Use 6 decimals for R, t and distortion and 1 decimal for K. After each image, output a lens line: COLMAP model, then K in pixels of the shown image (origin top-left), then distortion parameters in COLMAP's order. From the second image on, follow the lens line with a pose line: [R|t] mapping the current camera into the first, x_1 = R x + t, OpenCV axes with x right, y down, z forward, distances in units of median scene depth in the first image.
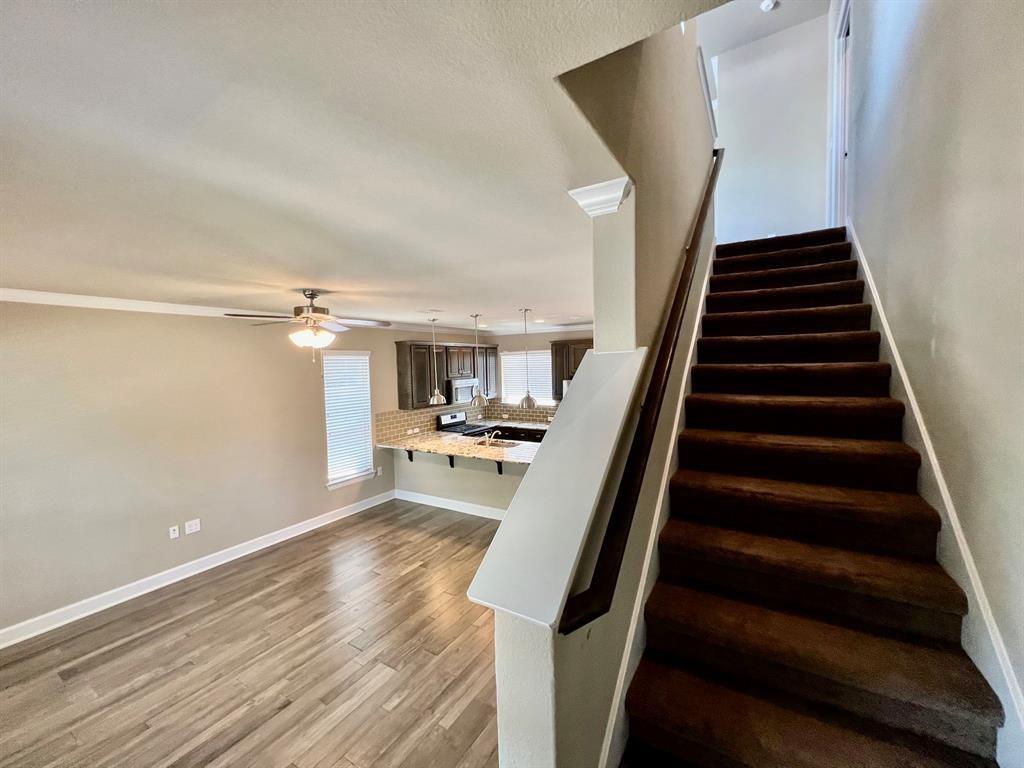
lens RADIAL K [[408.3, 0, 511.5], [0, 408.3, 386.2], [0, 0, 1]] dist [0.004019, 0.001377]
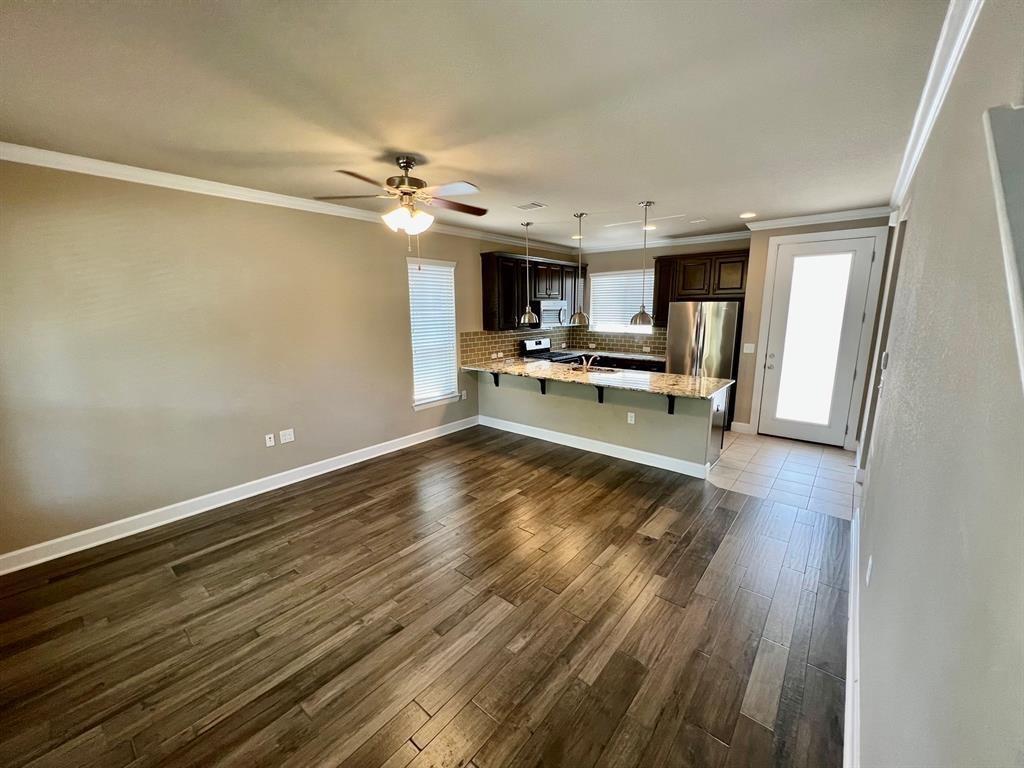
lens RADIAL K [[408.3, 0, 513.2], [0, 408.3, 382.6], [0, 0, 1]] dist [0.004019, 0.001377]
pose [[0.989795, 0.039910, -0.136799, -0.147449], [-0.021649, 0.990952, 0.132462, 0.093209], [0.140847, -0.128148, 0.981703, 0.173687]]
